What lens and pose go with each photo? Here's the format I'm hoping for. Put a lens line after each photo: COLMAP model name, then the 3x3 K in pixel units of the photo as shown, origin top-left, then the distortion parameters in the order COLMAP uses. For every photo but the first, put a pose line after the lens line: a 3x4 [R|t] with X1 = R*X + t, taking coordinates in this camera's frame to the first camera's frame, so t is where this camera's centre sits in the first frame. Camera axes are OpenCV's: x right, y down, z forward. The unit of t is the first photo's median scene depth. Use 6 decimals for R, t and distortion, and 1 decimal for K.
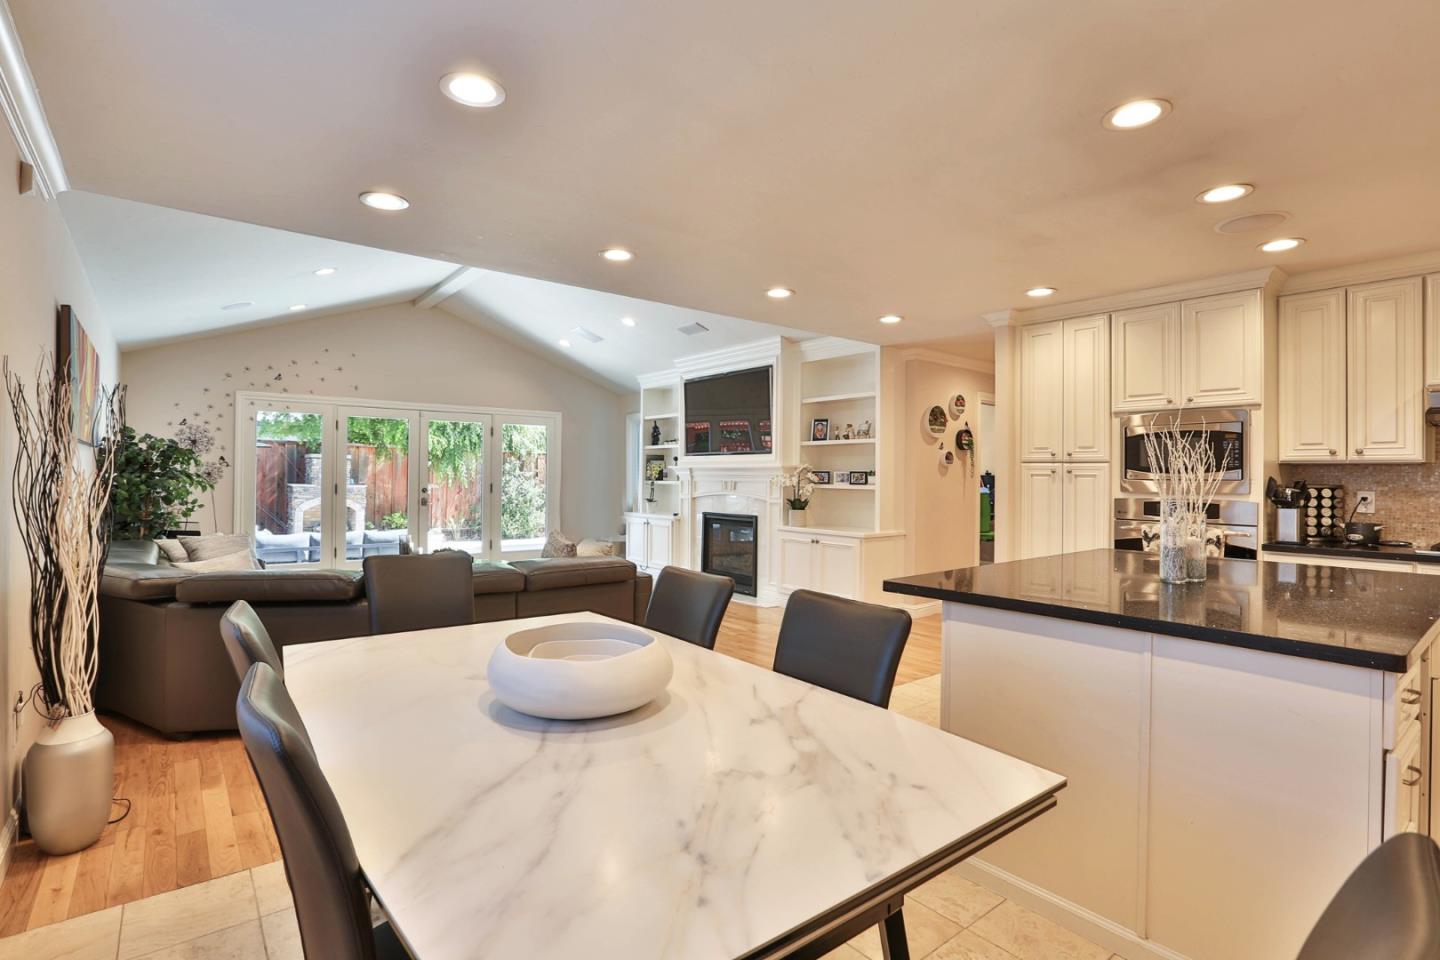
lens RADIAL K [[698.9, 0, 710.6], [0, 698.9, 475.8], [0, 0, 1]] dist [-0.049283, 0.018087]
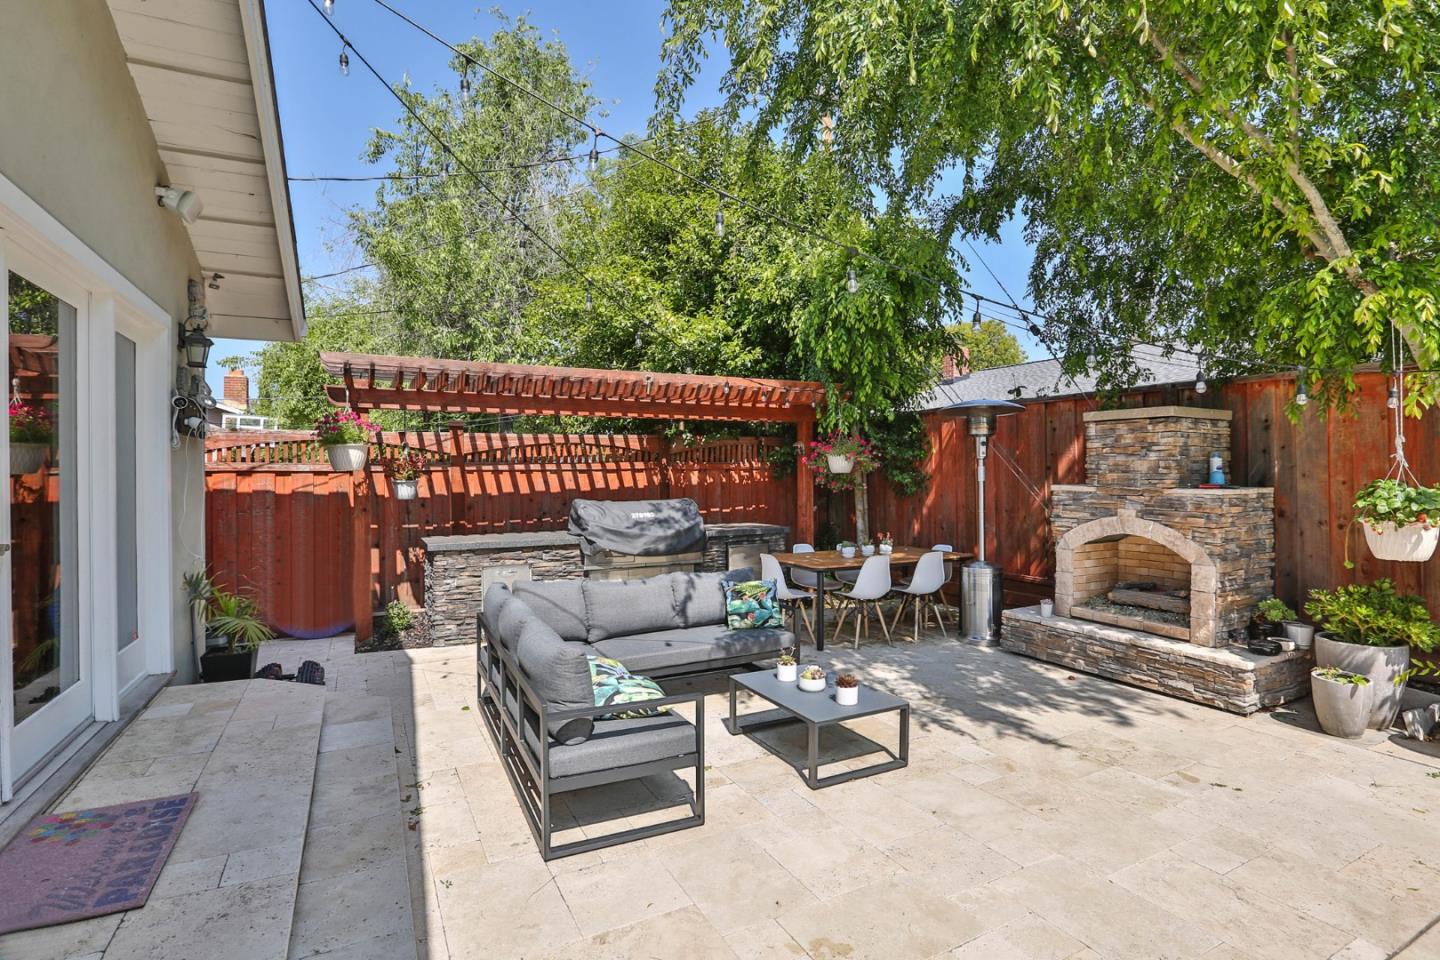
lens RADIAL K [[698.9, 0, 724.4], [0, 698.9, 472.0], [0, 0, 1]] dist [-0.049283, 0.018087]
pose [[-0.179873, -0.013569, -0.983596, -0.235159], [0.004713, 0.999882, -0.014655, 0.016347], [0.983679, -0.007272, -0.179787, 1.542830]]
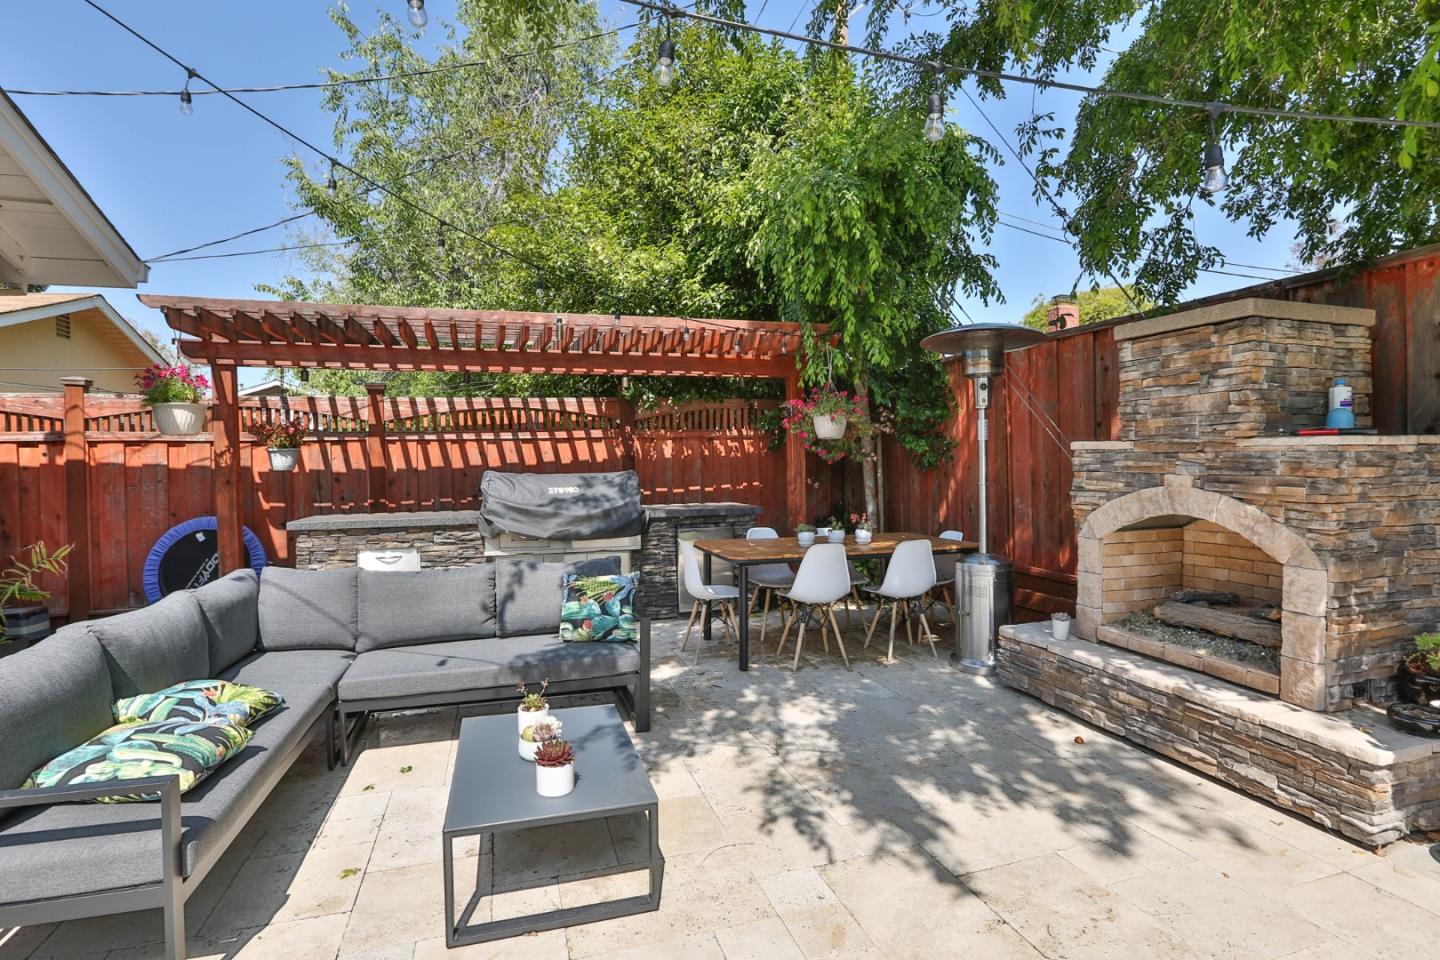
lens RADIAL K [[698.9, 0, 726.6], [0, 698.9, 472.1], [0, 0, 1]] dist [-0.049283, 0.018087]
pose [[-0.352209, 0.003579, -0.935915, -0.494595], [0.008963, 0.999960, 0.000451, 0.041645], [0.935878, -0.008230, -0.352227, 1.706319]]
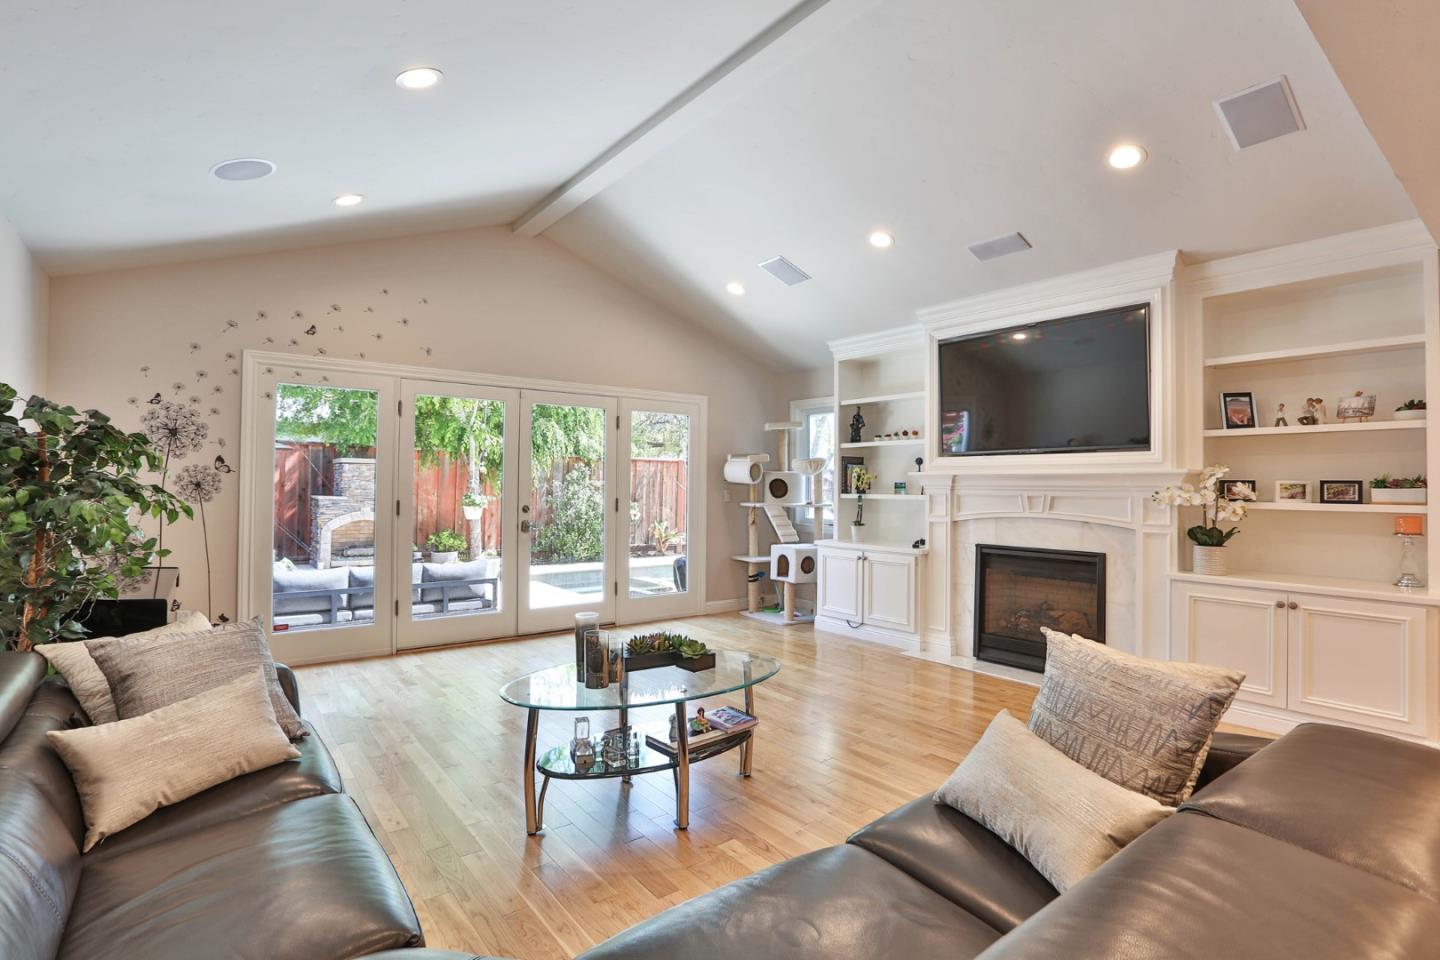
lens RADIAL K [[698.9, 0, 716.6], [0, 698.9, 474.6], [0, 0, 1]] dist [-0.049283, 0.018087]
pose [[0.999965, -0.000393, -0.008360, -0.255302], [0.000278, 0.999906, -0.013722, -0.003136], [0.008365, 0.013719, 0.999871, 0.378953]]
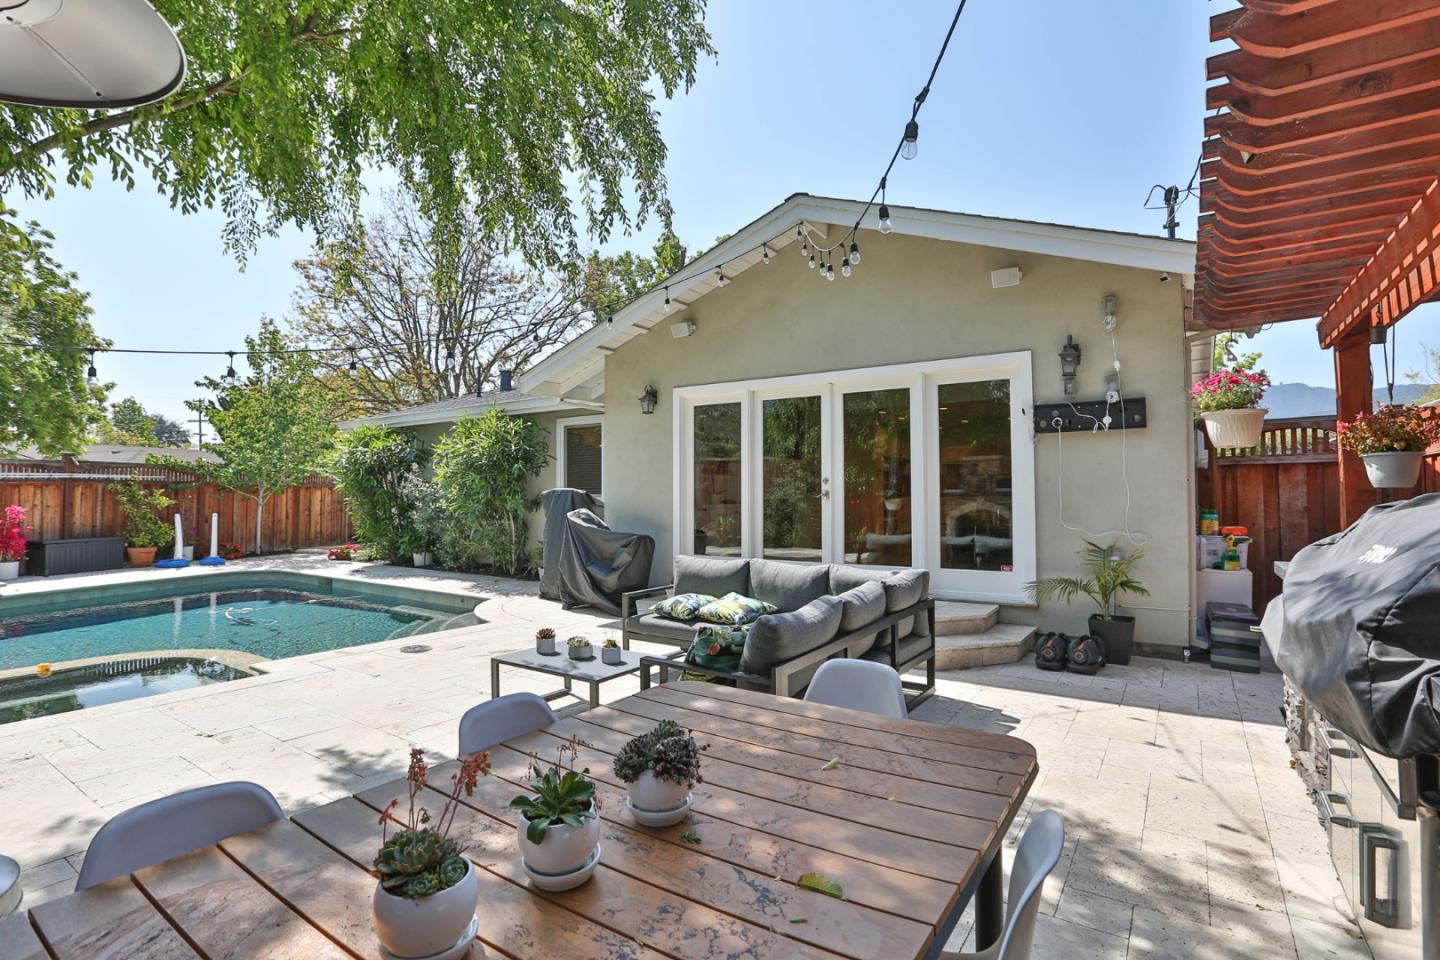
lens RADIAL K [[698.9, 0, 720.5], [0, 698.9, 474.0], [0, 0, 1]] dist [-0.049283, 0.018087]
pose [[-0.292701, 0.018696, 0.956021, -1.343721], [-0.003149, 0.999785, -0.020516, 0.032061], [-0.956199, -0.009016, -0.292579, 1.575562]]
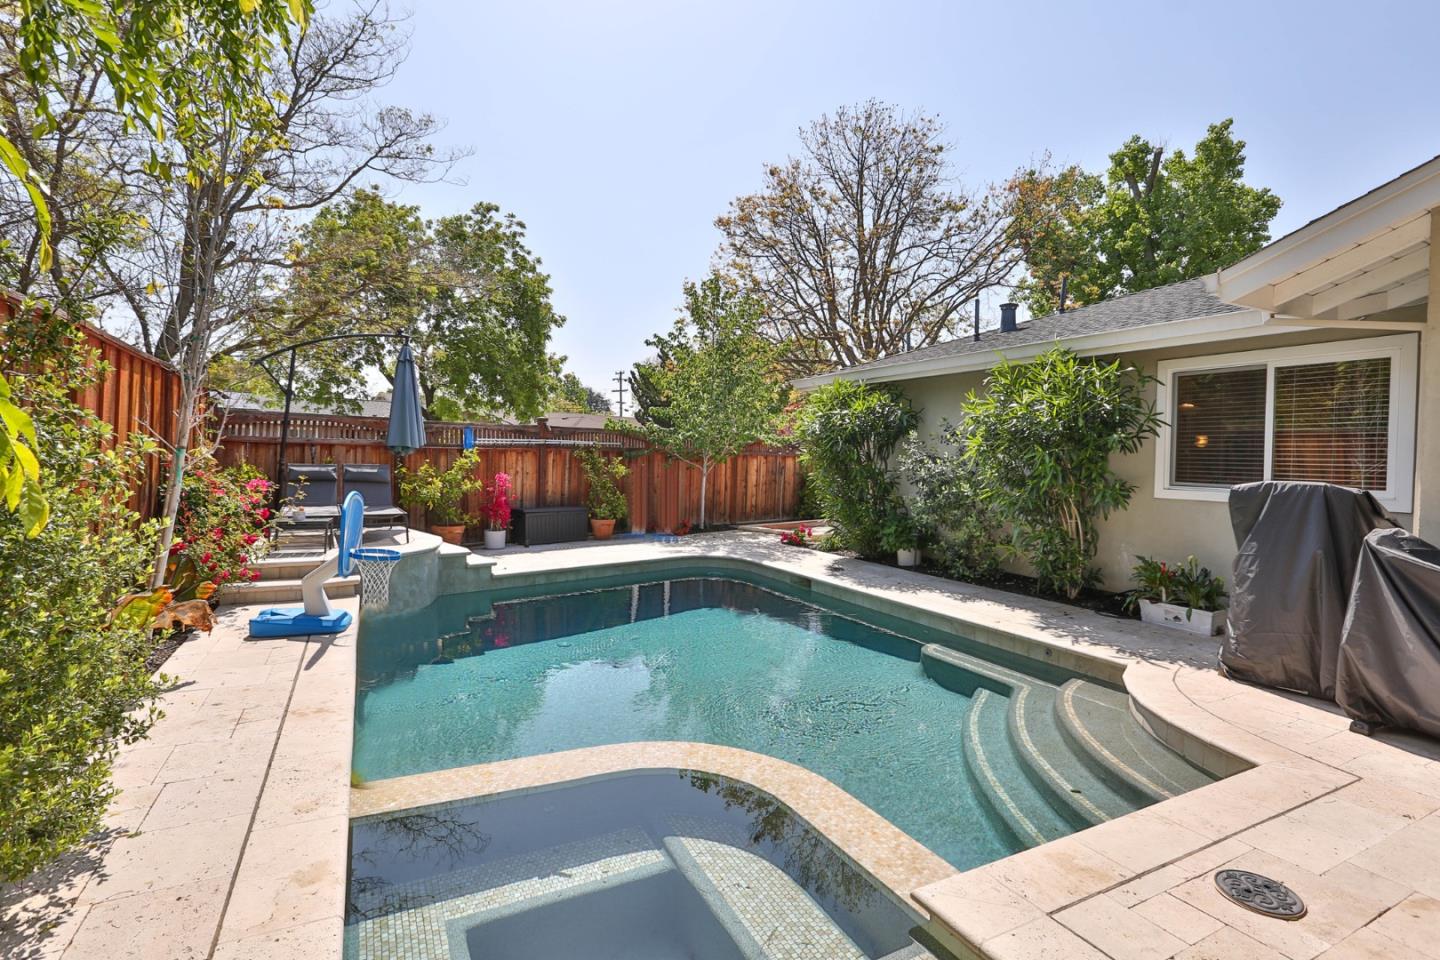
lens RADIAL K [[698.9, 0, 722.8], [0, 698.9, 478.5], [0, 0, 1]] dist [-0.049283, 0.018087]
pose [[0.198808, -0.036798, 0.979347, -0.827442], [-0.022248, 0.998868, 0.042048, 0.015325], [-0.979786, -0.030148, 0.197765, 1.867421]]
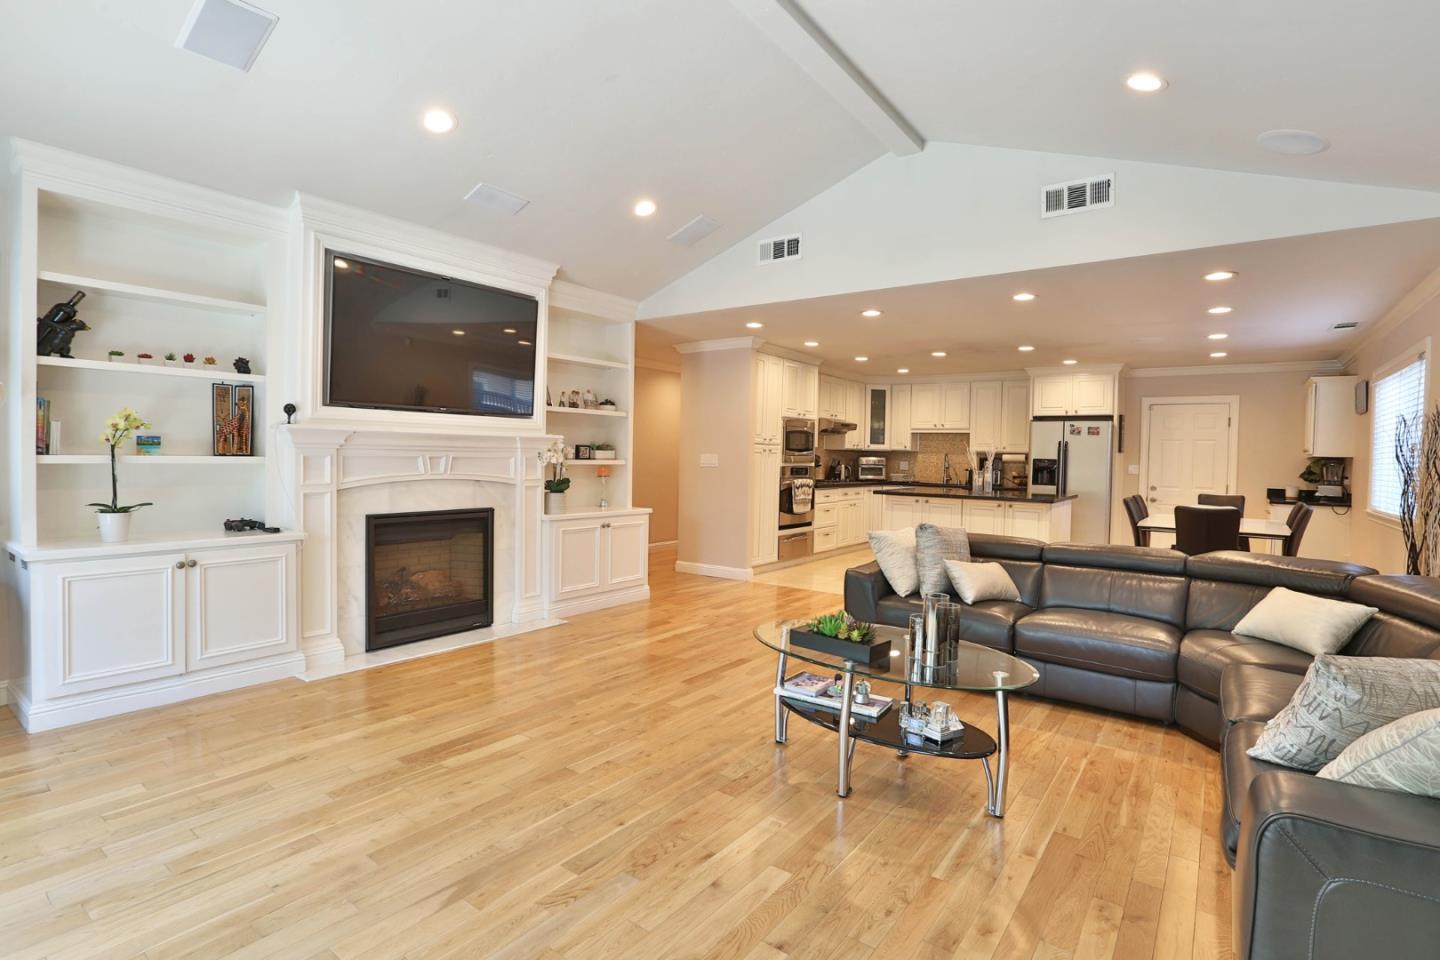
lens RADIAL K [[698.9, 0, 716.0], [0, 698.9, 478.7], [0, 0, 1]] dist [-0.049283, 0.018087]
pose [[-0.255768, -0.040040, 0.965909, -0.610065], [-0.015952, 0.999181, 0.037195, 0.000674], [-0.966607, -0.005894, -0.256197, 0.921292]]
